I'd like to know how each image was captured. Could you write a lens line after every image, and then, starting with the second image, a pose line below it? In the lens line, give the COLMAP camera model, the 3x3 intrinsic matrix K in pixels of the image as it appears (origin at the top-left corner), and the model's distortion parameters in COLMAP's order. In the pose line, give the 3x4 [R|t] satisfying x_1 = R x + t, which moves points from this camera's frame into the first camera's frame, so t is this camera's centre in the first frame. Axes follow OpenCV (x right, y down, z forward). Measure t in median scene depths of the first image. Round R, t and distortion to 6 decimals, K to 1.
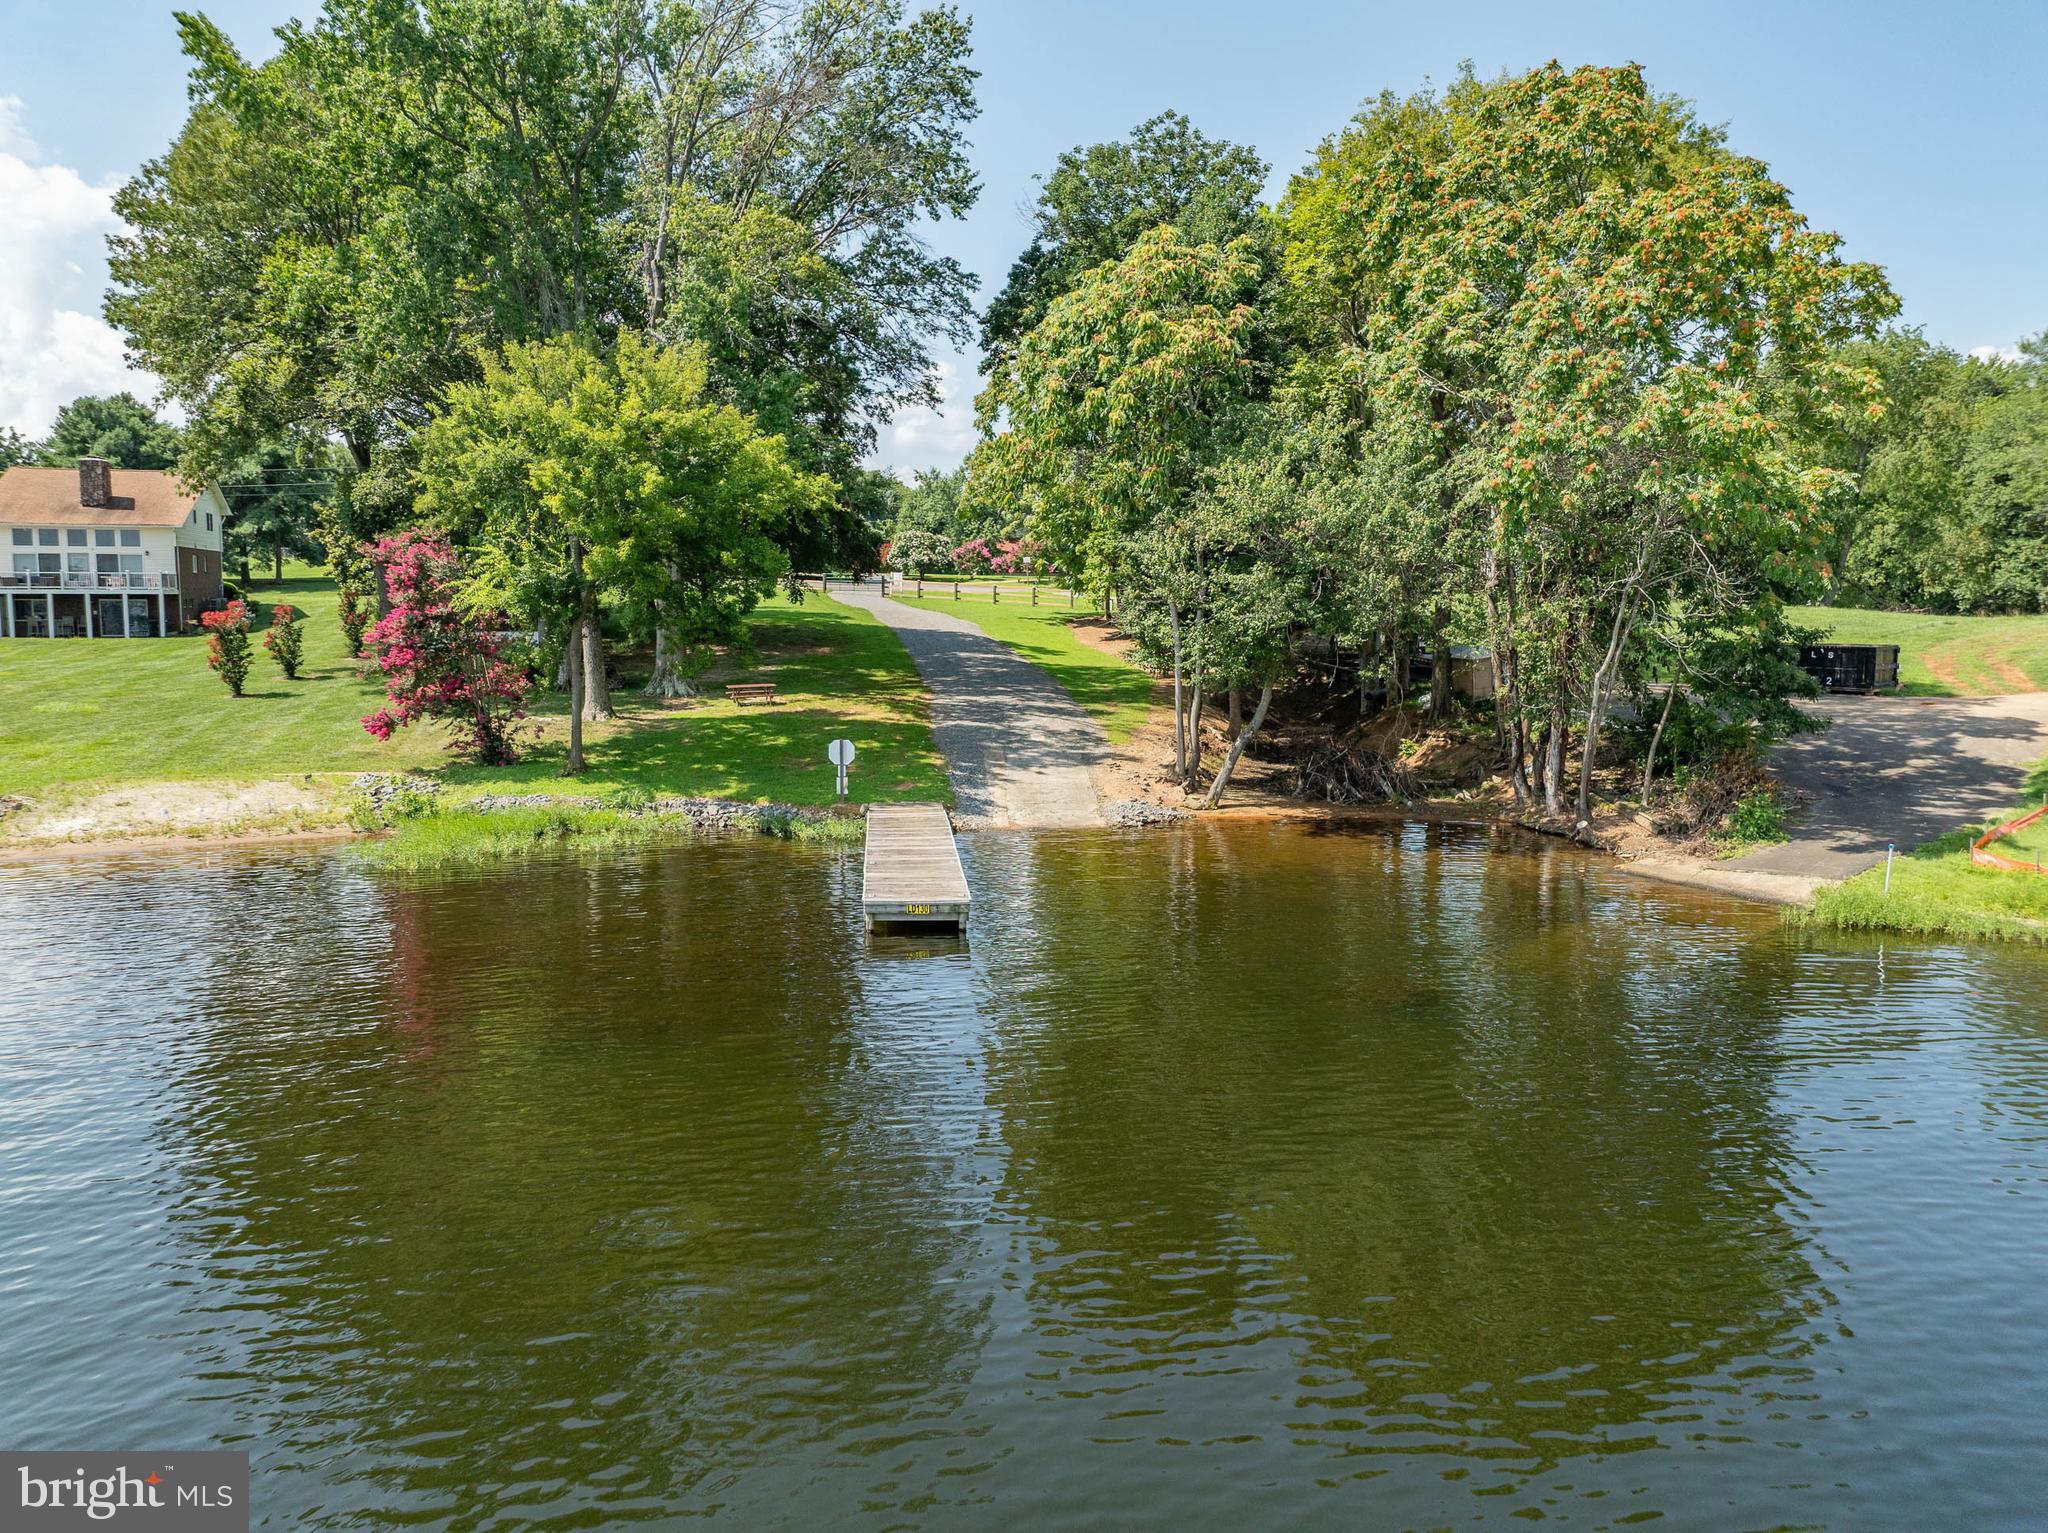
lens RADIAL K [[1435.8, 0, 1053.1], [0, 1435.8, 763.5], [0, 0, 1]] dist [-0.037162, 0.000351]
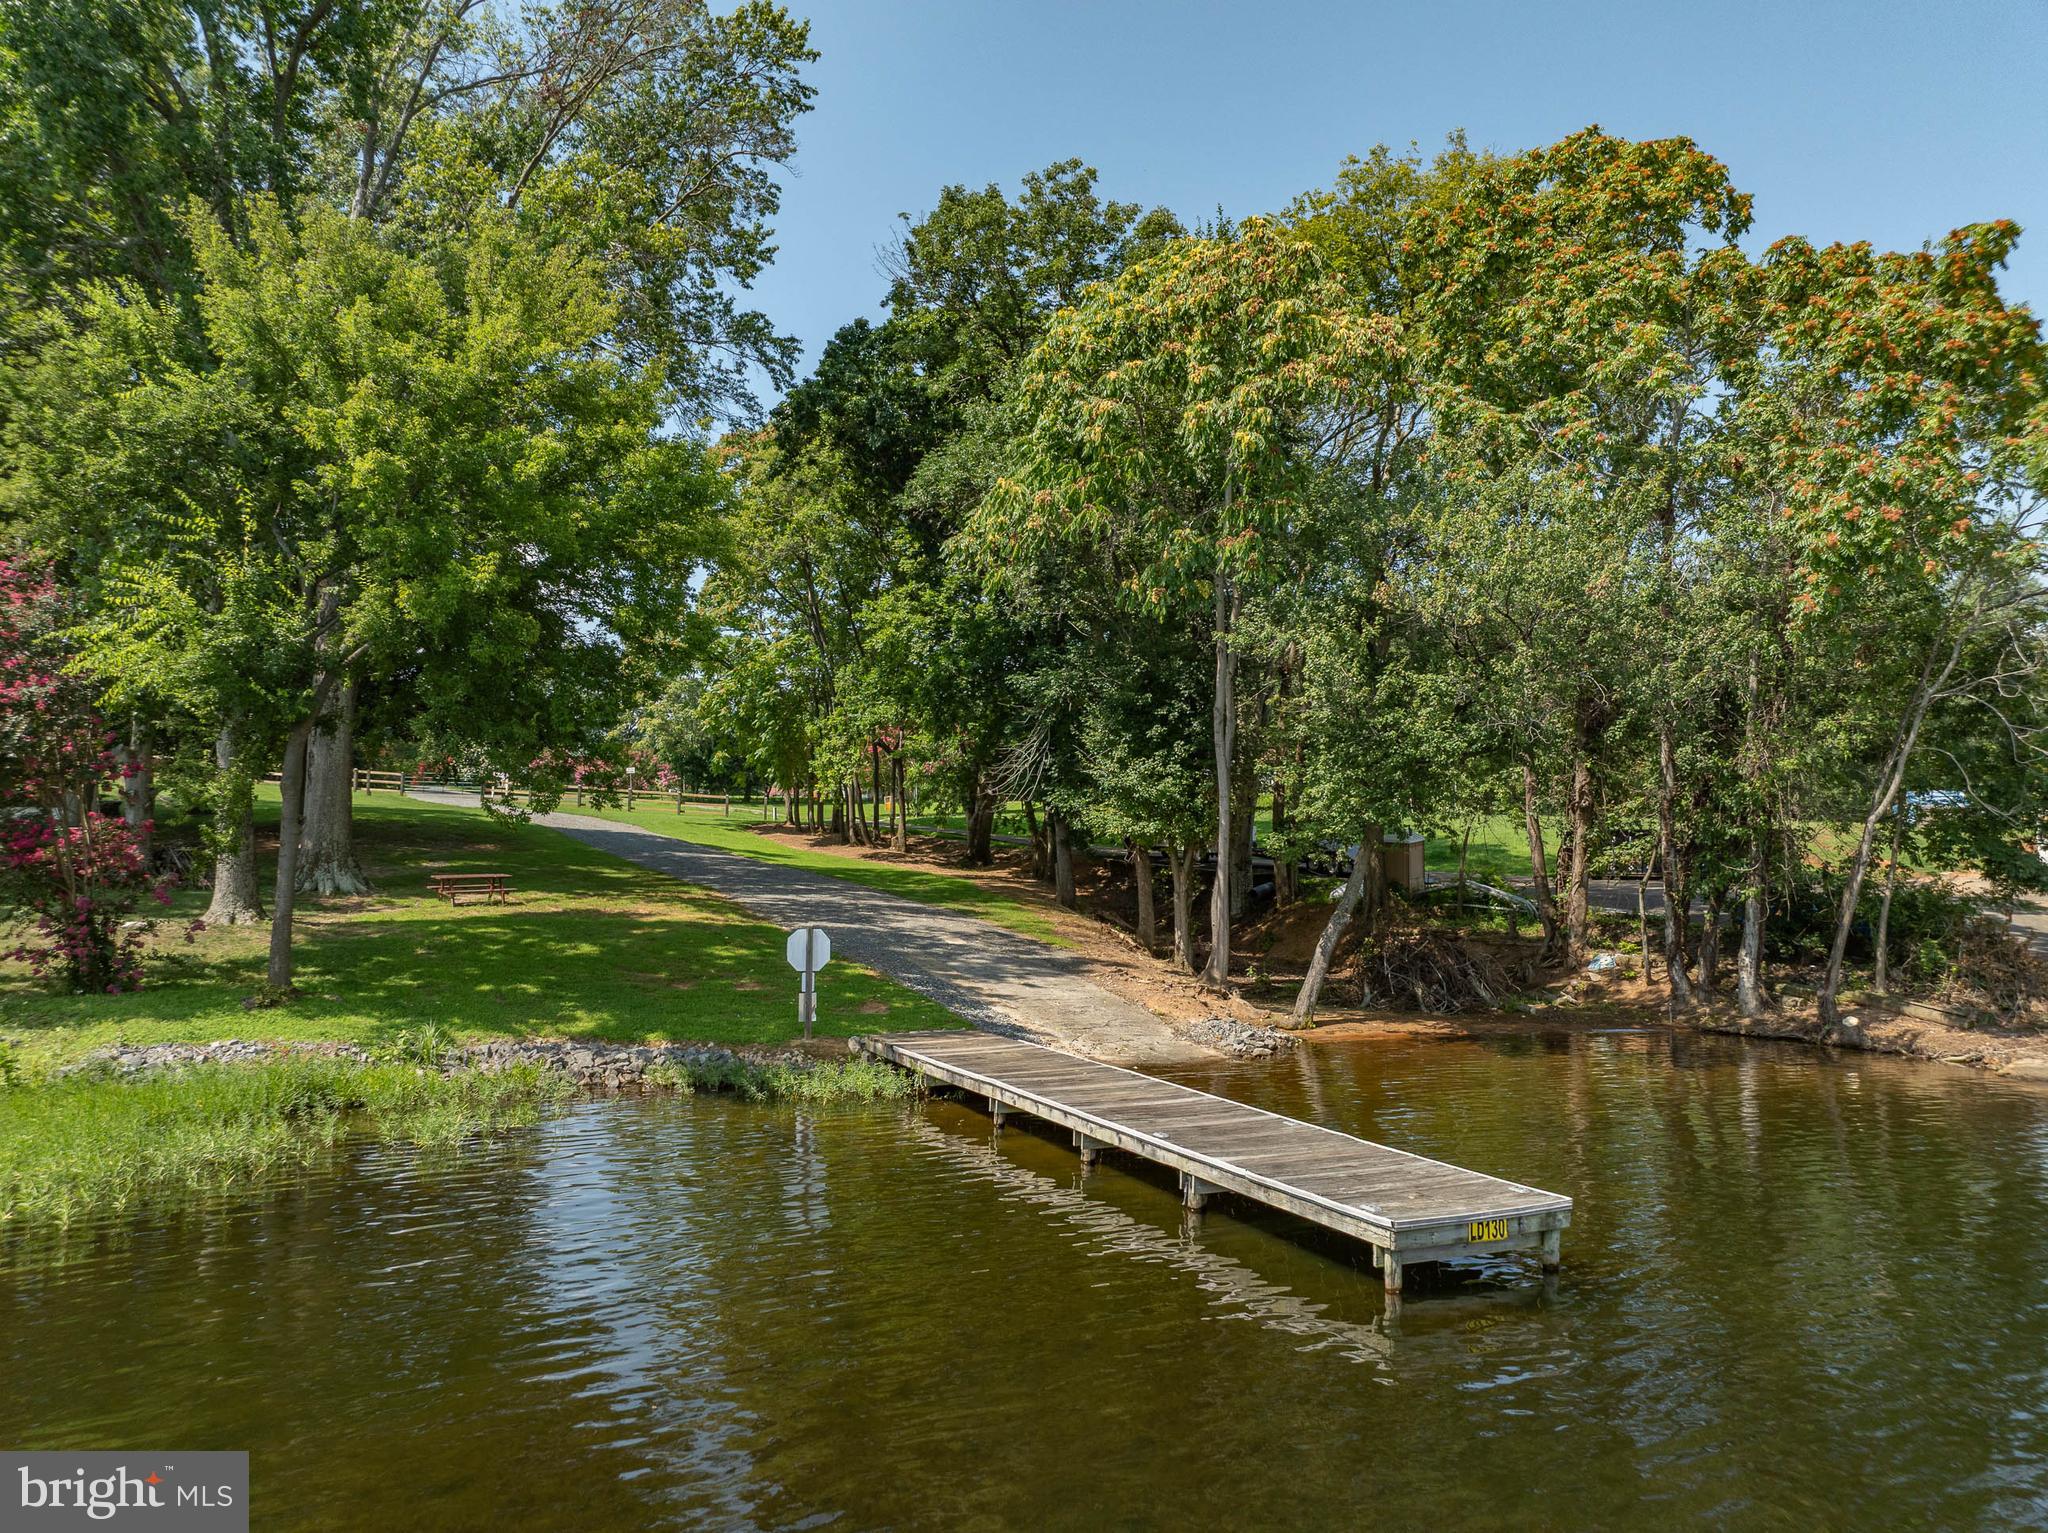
lens RADIAL K [[1435.8, 0, 1053.1], [0, 1435.8, 763.5], [0, 0, 1]] dist [-0.037162, 0.000351]
pose [[0.939896, 0.024563, 0.340577, -0.235664], [0.034142, 0.985651, -0.165310, 0.016273], [-0.339751, 0.167002, 0.925570, 0.371762]]
